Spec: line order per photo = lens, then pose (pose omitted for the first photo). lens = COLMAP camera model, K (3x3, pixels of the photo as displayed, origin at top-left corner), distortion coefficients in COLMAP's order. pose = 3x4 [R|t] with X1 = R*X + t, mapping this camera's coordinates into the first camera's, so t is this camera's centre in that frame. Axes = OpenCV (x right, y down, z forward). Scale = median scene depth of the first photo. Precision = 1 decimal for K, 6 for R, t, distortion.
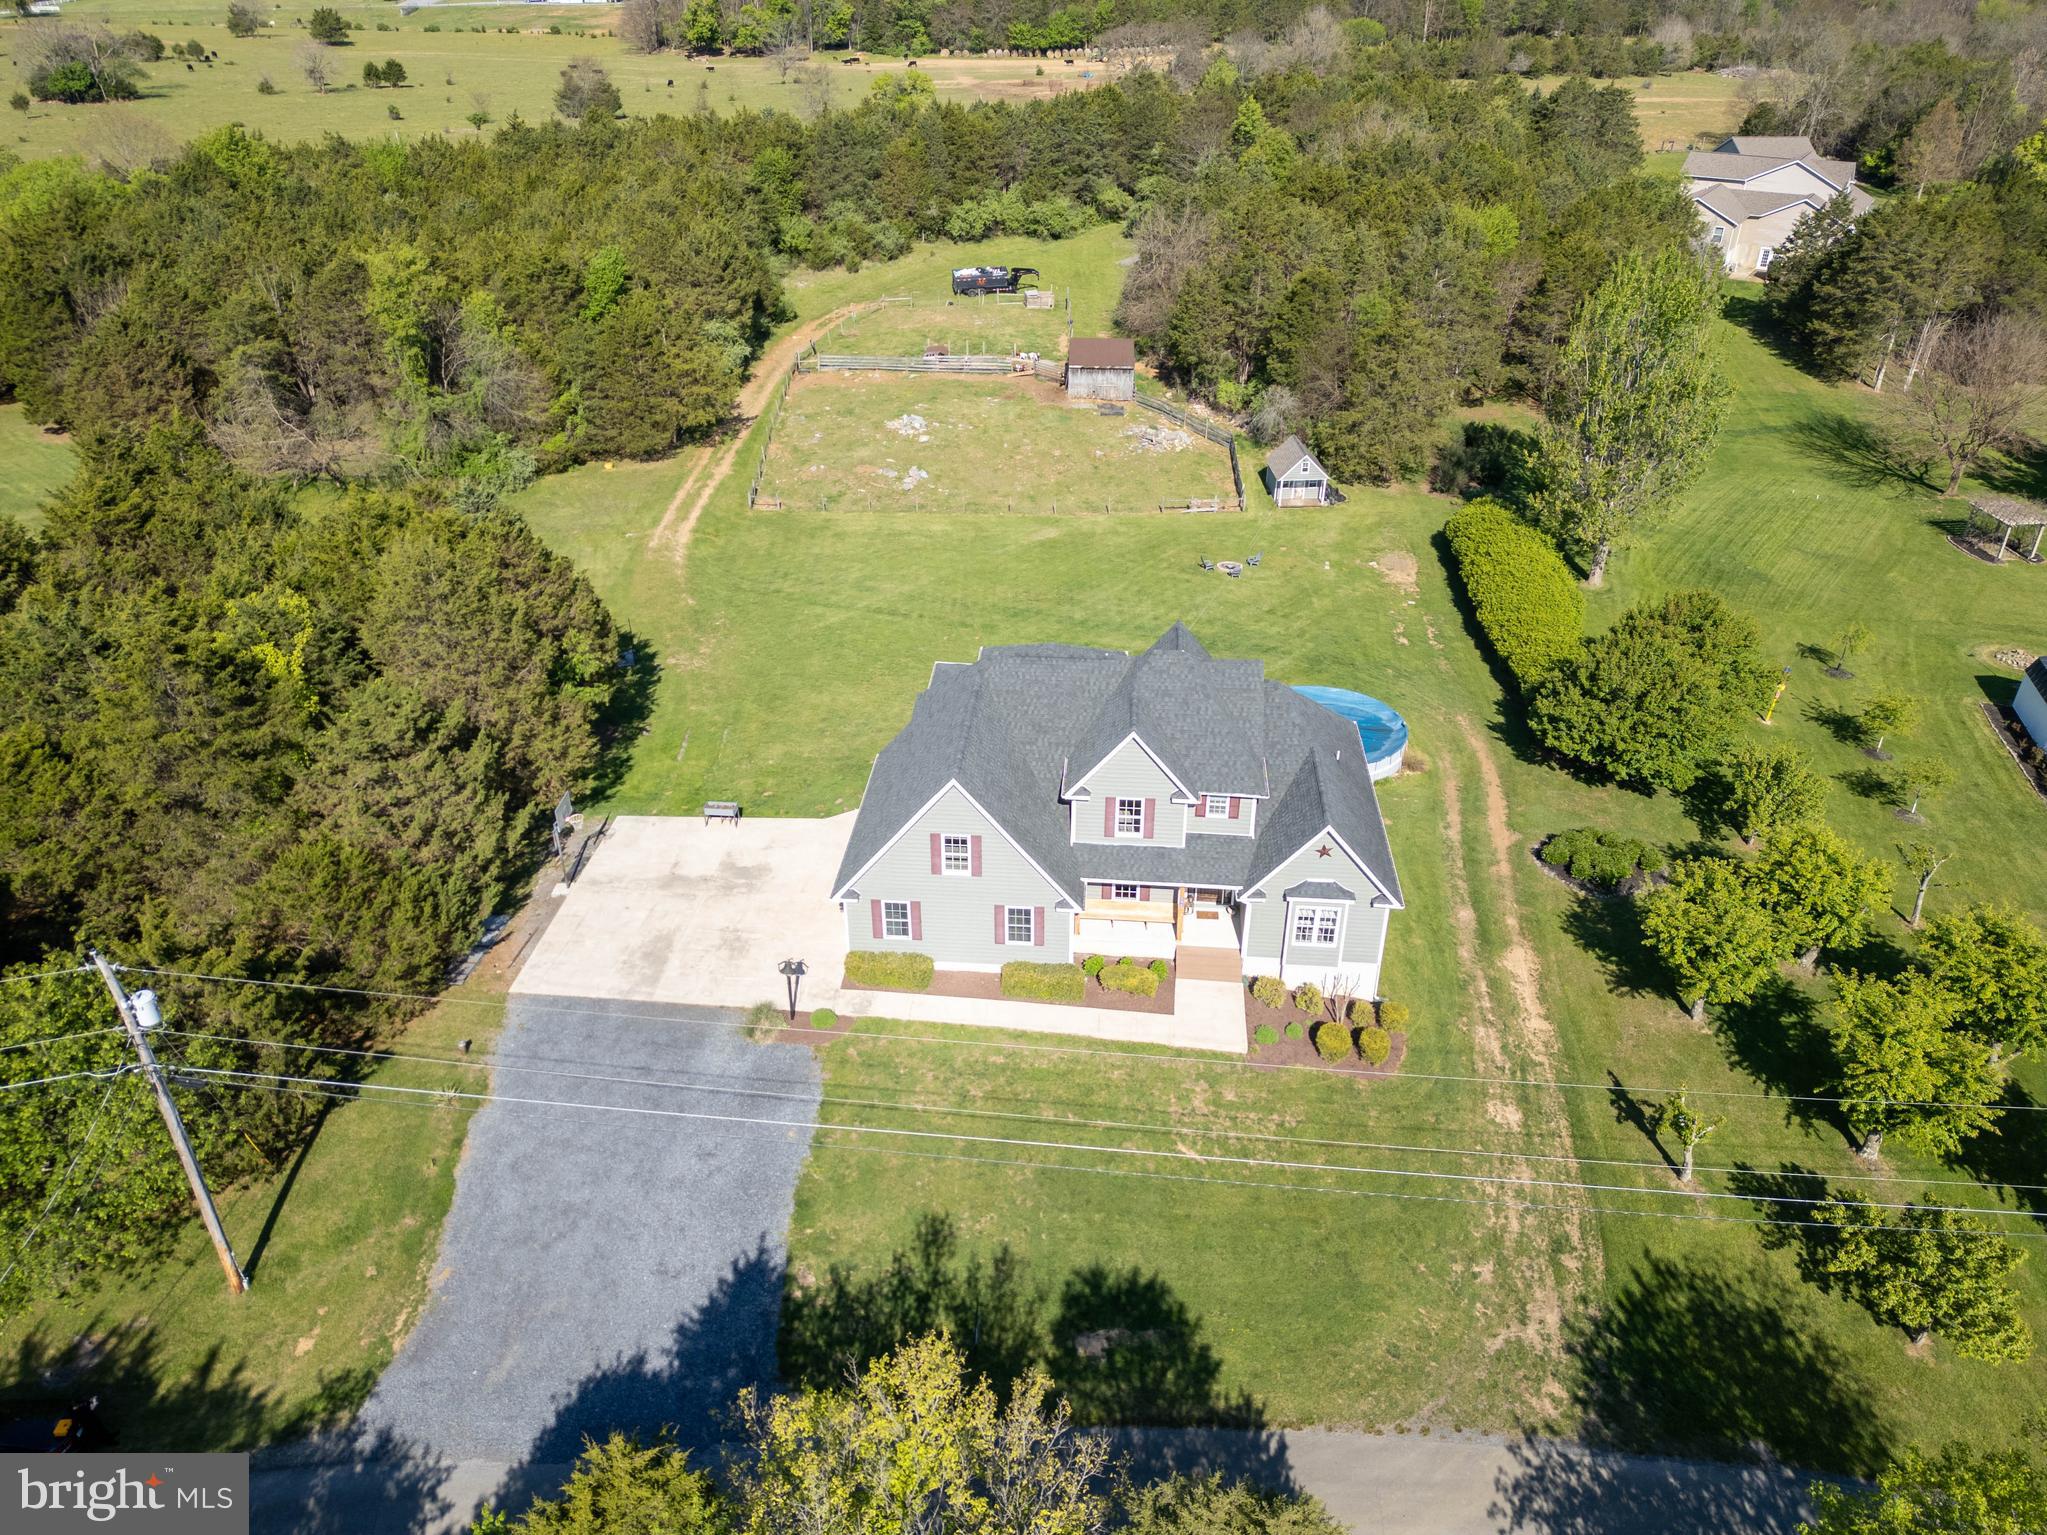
lens RADIAL K [[1443.7, 0, 1023.5], [0, 1443.7, 767.5], [0, 0, 1]] dist [0.076917, -0.063188]
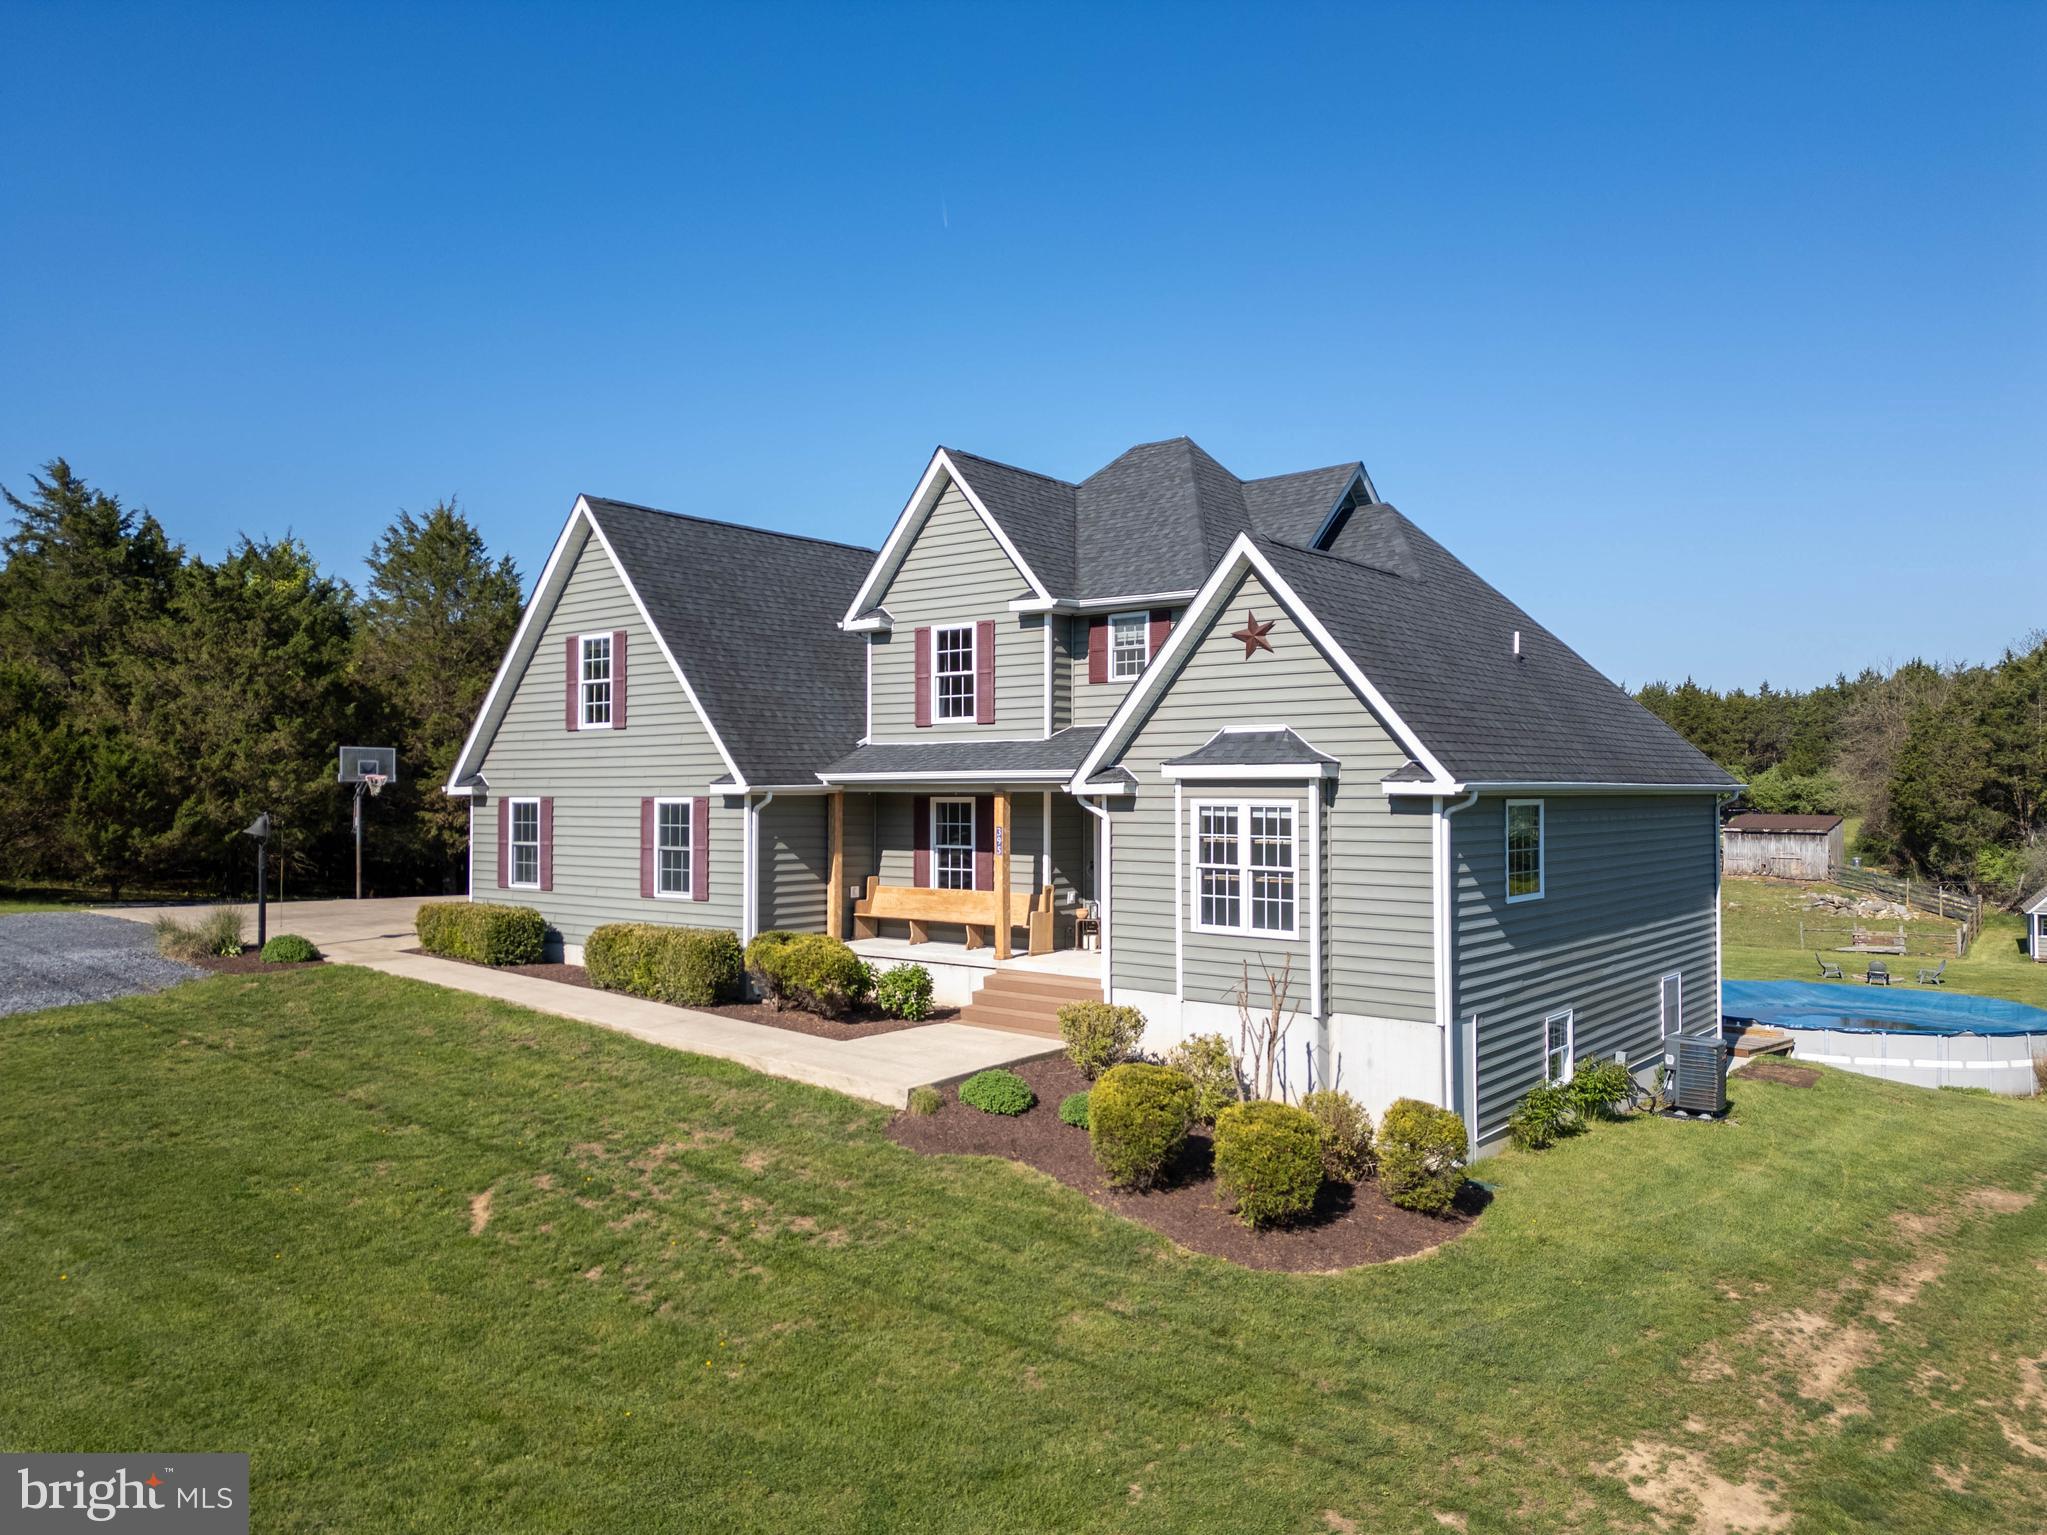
lens RADIAL K [[1443.7, 0, 1023.5], [0, 1443.7, 767.5], [0, 0, 1]] dist [0.076917, -0.063188]
pose [[0.824075, -0.013361, -0.566323, 0.175062], [-0.286324, 0.852795, -0.436759, 0.126675], [0.488793, 0.522075, 0.698942, 0.343120]]
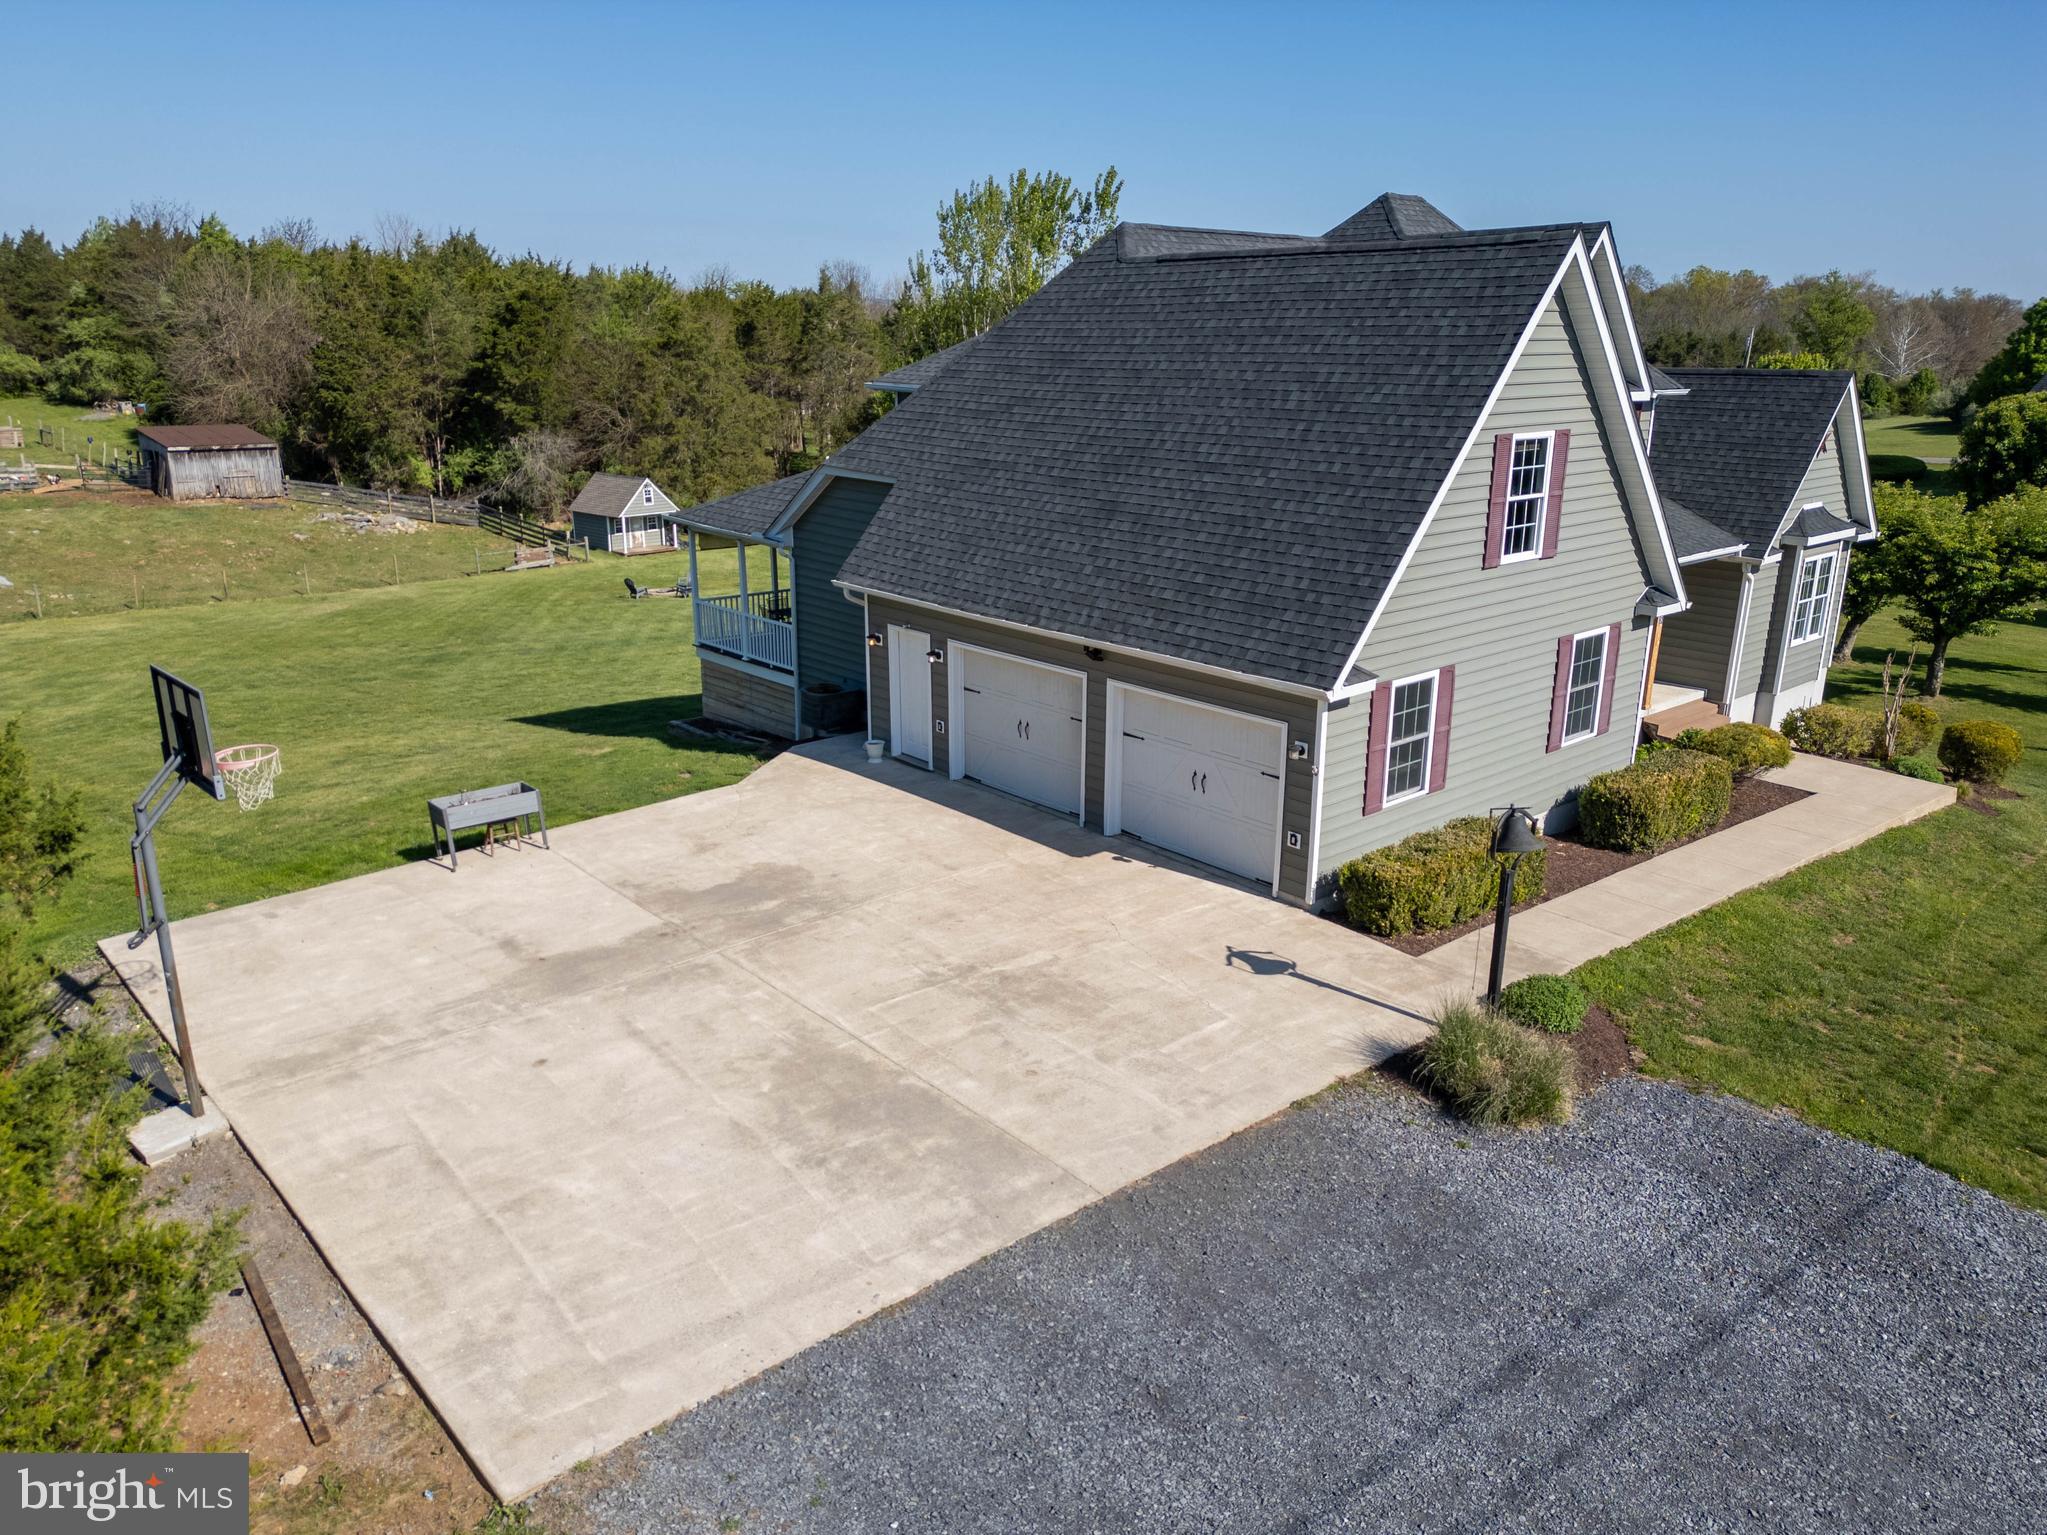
lens RADIAL K [[1443.7, 0, 1023.5], [0, 1443.7, 767.5], [0, 0, 1]] dist [0.076917, -0.063188]
pose [[0.697860, -0.204418, 0.686443, -0.197798], [0.362857, 0.927215, -0.092772, 0.053619], [-0.617517, 0.313823, 0.721241, 0.389216]]
